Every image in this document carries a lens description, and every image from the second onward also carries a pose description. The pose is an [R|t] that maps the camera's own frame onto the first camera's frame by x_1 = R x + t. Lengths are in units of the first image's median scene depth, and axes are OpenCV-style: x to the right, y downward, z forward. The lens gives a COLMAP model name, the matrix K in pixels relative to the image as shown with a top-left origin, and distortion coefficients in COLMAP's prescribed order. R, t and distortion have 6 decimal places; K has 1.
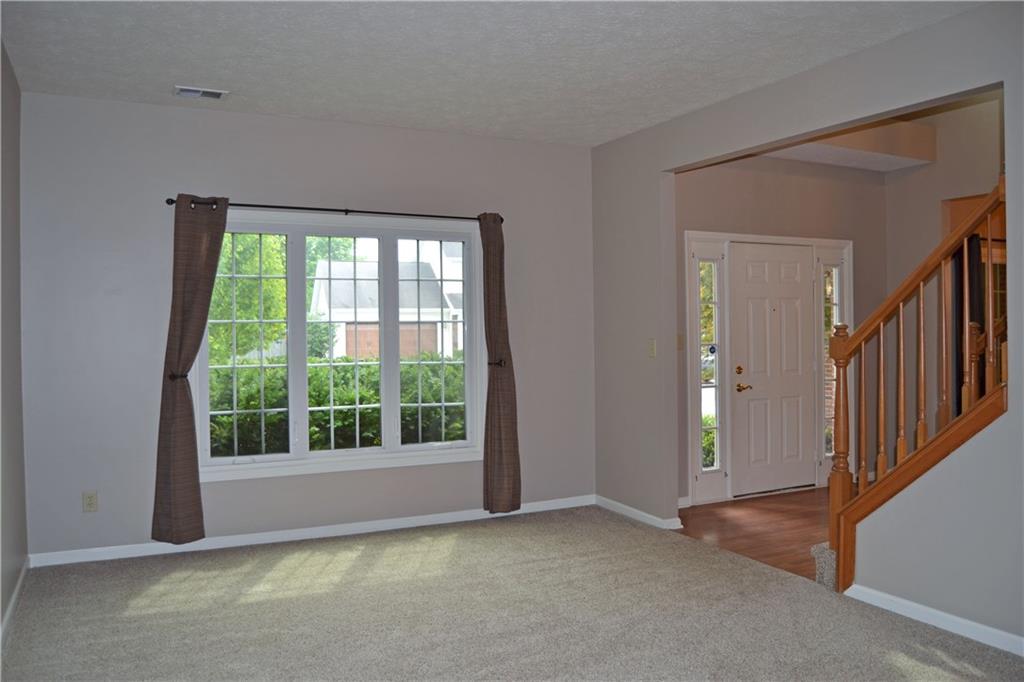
lens RADIAL K [[801.3, 0, 511.5], [0, 801.3, 332.9], [0, 0, 1]] dist [-0.095552, 0.002174]
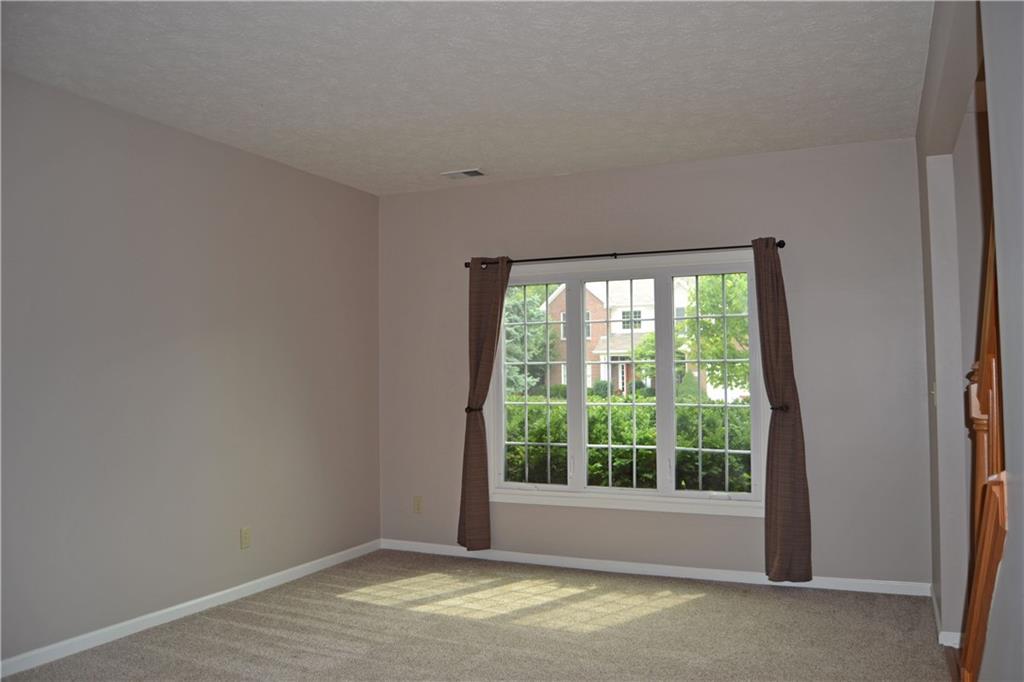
lens RADIAL K [[814.7, 0, 512.0], [0, 814.7, 341.0], [0, 0, 1]] dist [-0.096301, 0.038664]
pose [[0.627512, -0.029825, -0.778036, 0.521173], [0.001233, 0.999303, -0.037313, -0.002796], [0.778606, 0.022455, 0.627111, 0.240168]]
